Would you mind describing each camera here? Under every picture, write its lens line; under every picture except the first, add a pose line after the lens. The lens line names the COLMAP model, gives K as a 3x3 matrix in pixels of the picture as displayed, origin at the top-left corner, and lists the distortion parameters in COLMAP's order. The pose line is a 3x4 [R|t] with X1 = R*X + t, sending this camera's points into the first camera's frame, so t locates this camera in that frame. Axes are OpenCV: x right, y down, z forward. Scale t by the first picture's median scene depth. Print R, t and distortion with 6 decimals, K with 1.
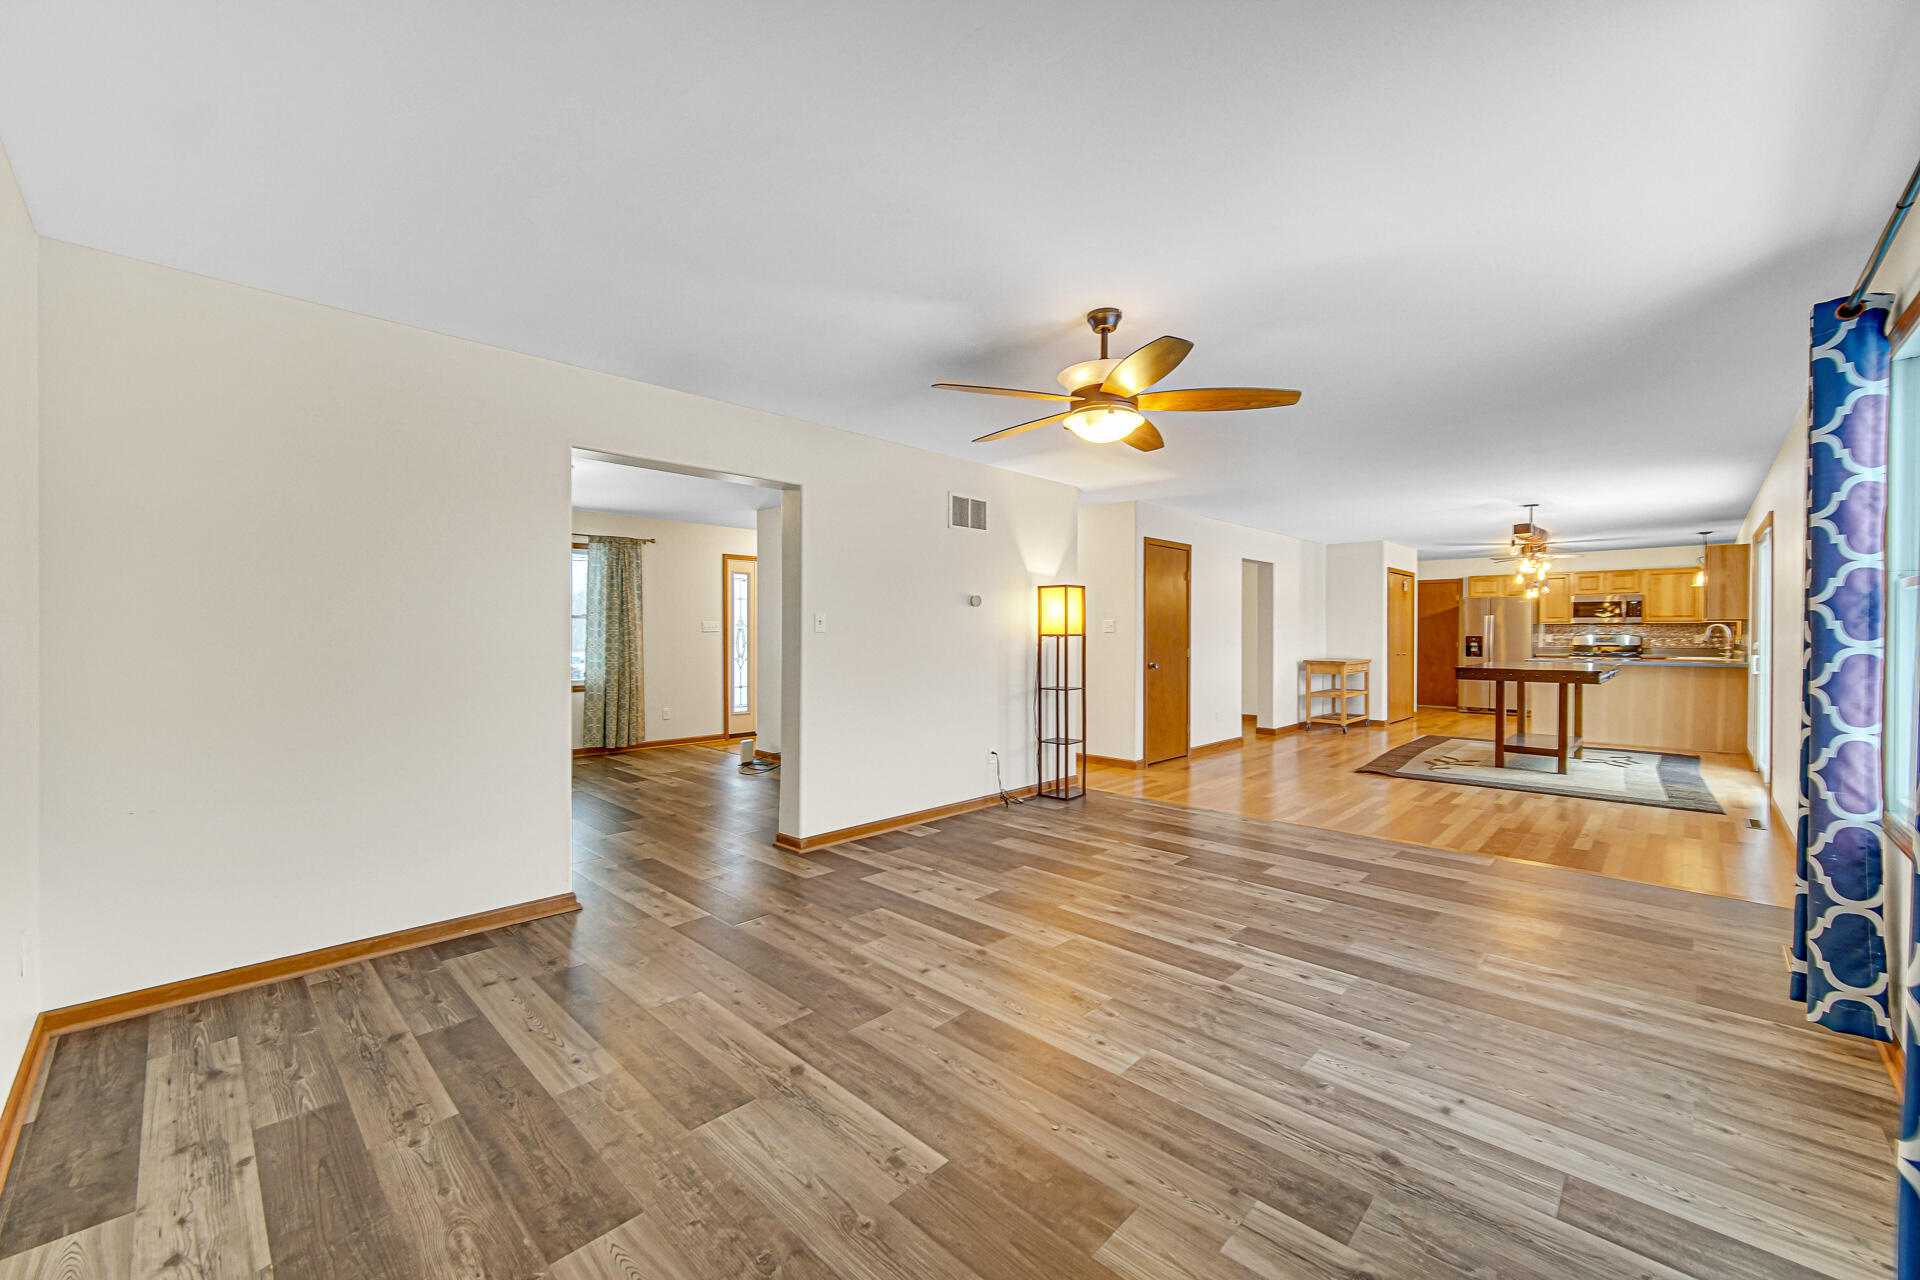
lens RADIAL K [[755.2, 0, 963.0], [0, 755.2, 638.1], [0, 0, 1]] dist [-0.000658, 0.000436]
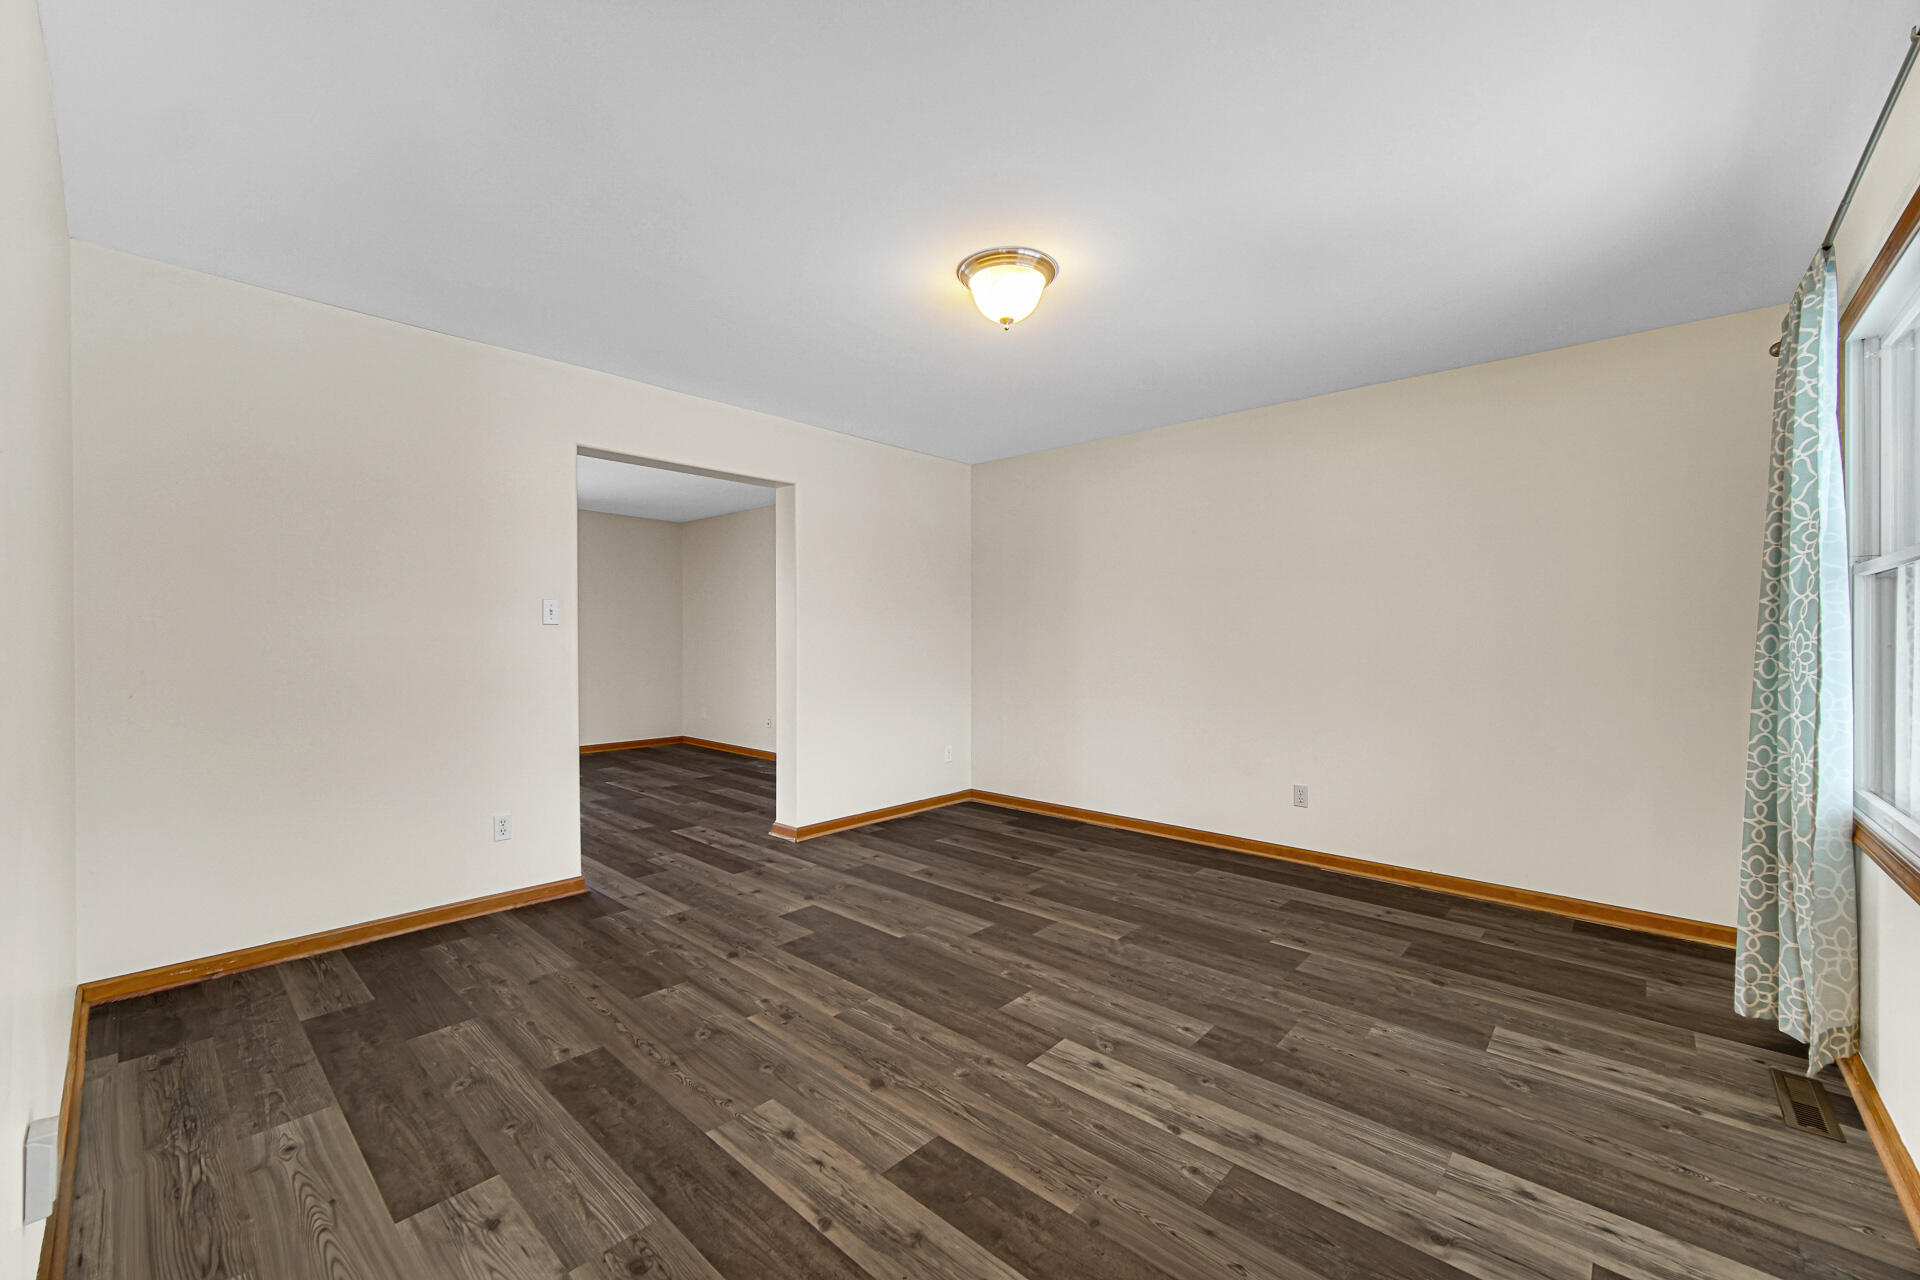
lens RADIAL K [[755.2, 0, 959.4], [0, 755.2, 635.8], [0, 0, 1]] dist [-0.000658, 0.000436]
pose [[-0.999509, -0.004393, -0.031036, -0.073839], [-0.004565, 0.999975, 0.005468, 0.007031], [0.031011, 0.005607, -0.999503, 3.889686]]
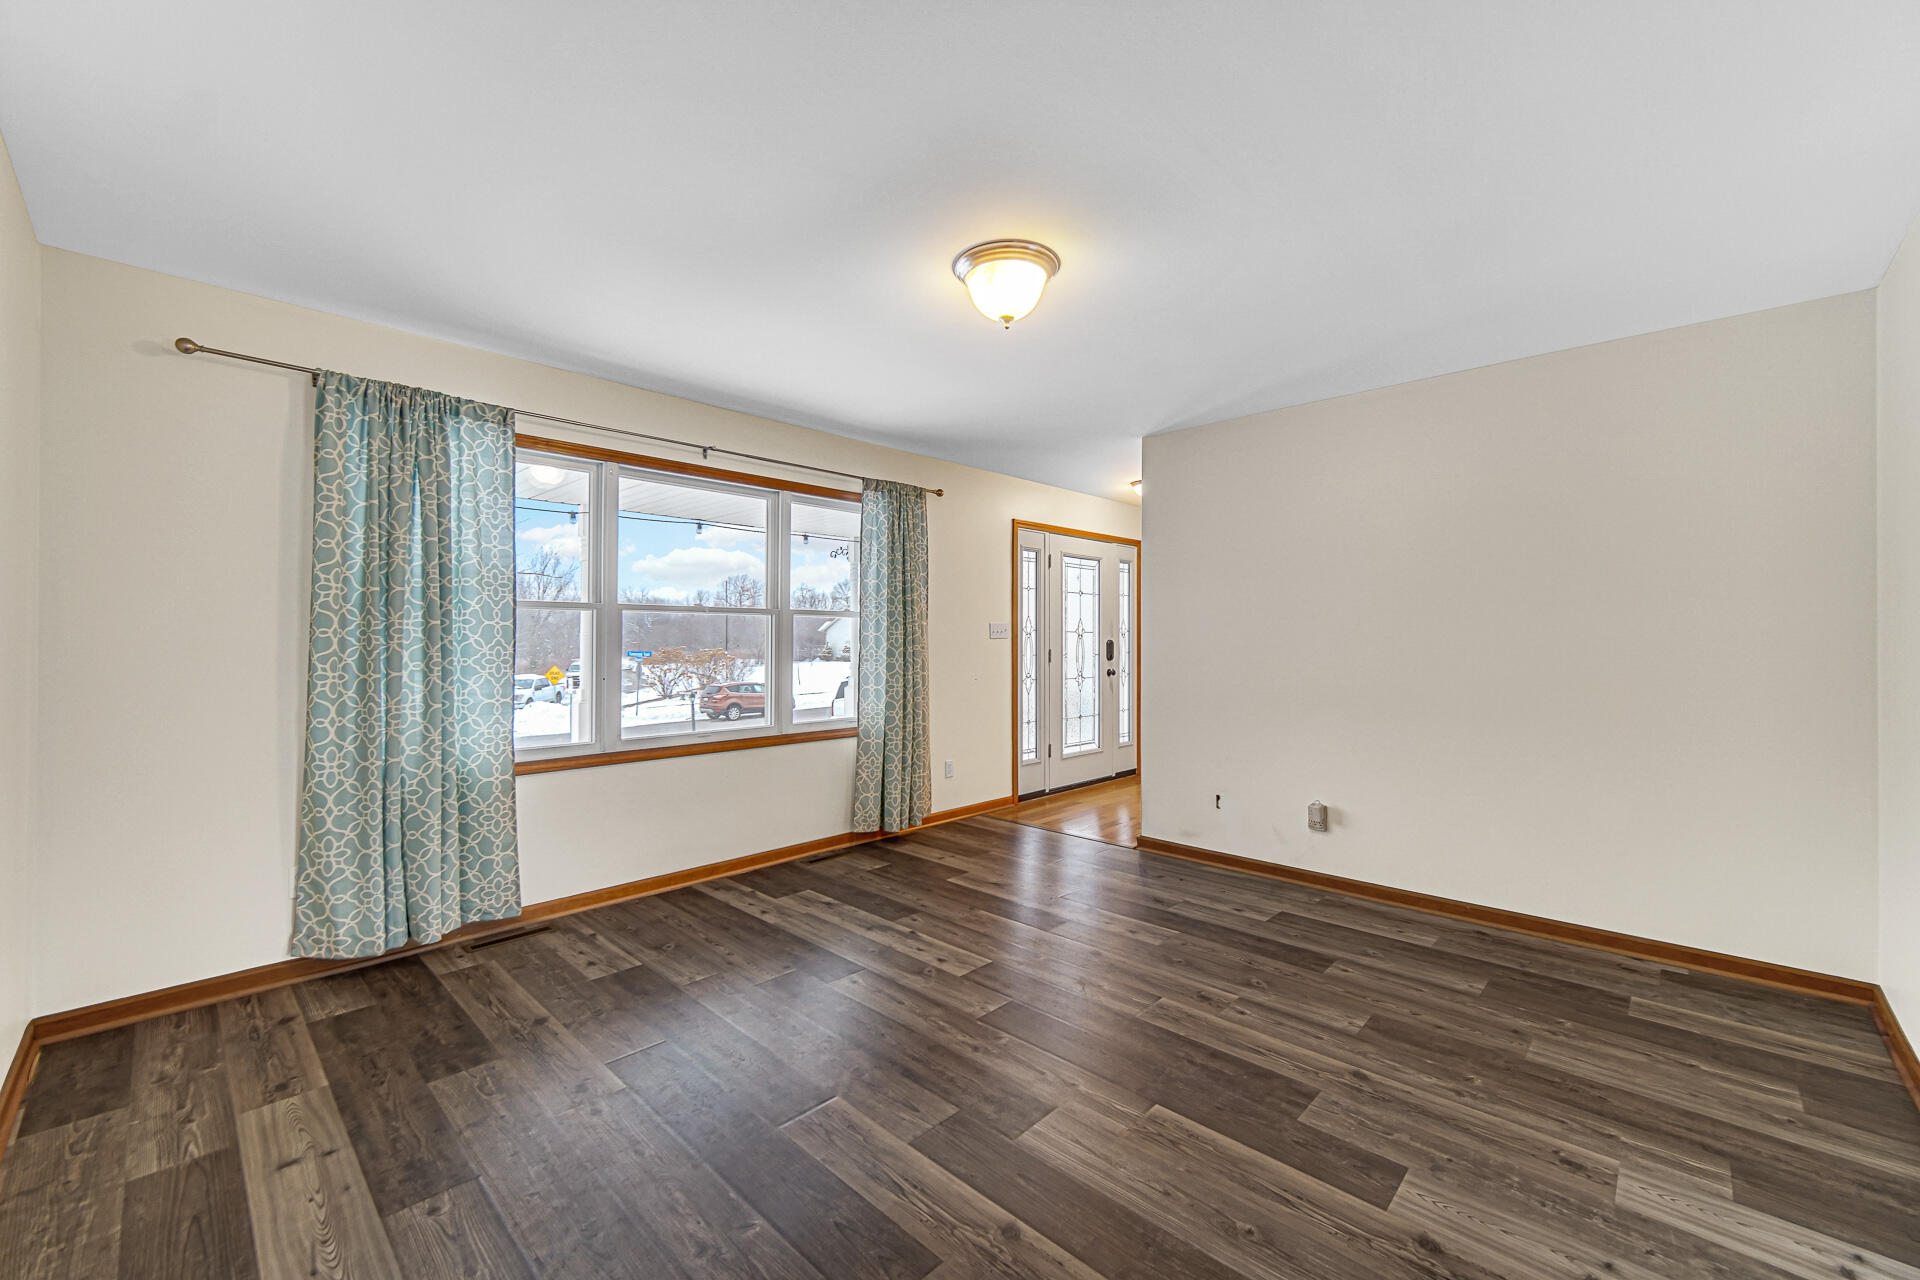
lens RADIAL K [[755.2, 0, 958.2], [0, 755.2, 640.5], [0, 0, 1]] dist [-0.000658, 0.000436]
pose [[0.999999, 0.001107, 0.001092, -0.354713], [-0.001102, 0.999987, -0.005049, -0.003261], [-0.001098, 0.005048, 0.999987, 0.338253]]
